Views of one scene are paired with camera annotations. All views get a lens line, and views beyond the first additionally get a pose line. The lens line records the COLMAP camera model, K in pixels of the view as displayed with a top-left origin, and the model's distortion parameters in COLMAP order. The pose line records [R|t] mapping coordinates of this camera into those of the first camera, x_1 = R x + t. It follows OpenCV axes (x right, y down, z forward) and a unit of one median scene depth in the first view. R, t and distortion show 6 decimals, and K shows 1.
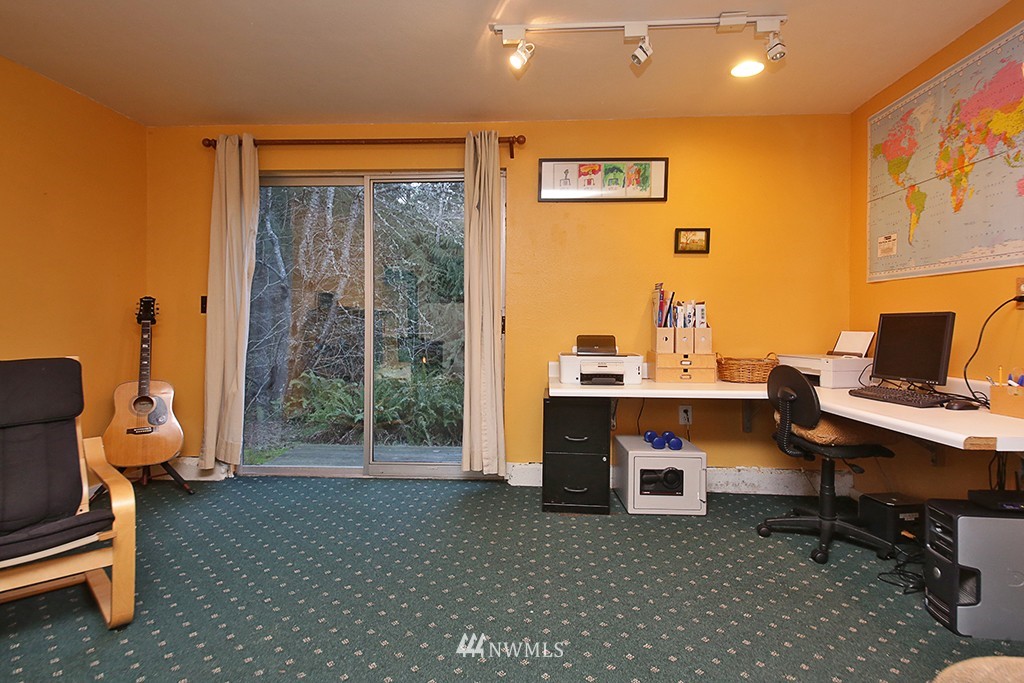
lens RADIAL K [[546.2, 0, 514.1], [0, 546.2, 334.2], [0, 0, 1]] dist [0.033999, -0.002537]
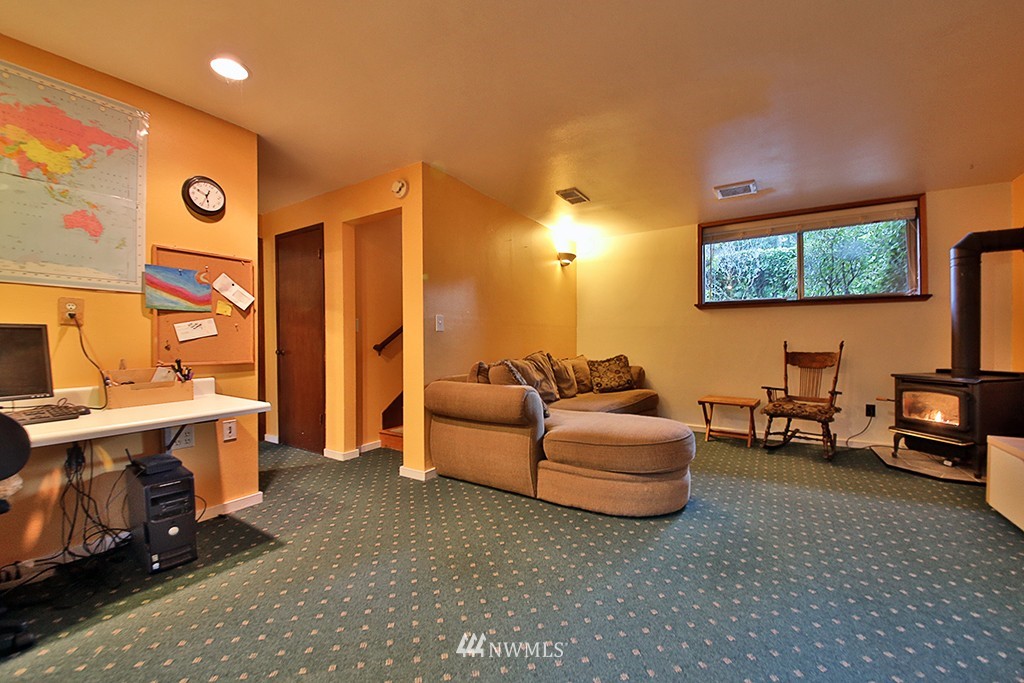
lens RADIAL K [[398.9, 0, 516.4], [0, 398.9, 343.4], [0, 0, 1]] dist [-0.004220, -0.000585]
pose [[-0.878789, -0.007940, 0.477144, -0.325429], [0.000428, 0.999848, 0.017427, -0.017628], [-0.477210, 0.015519, -0.878652, 1.250200]]
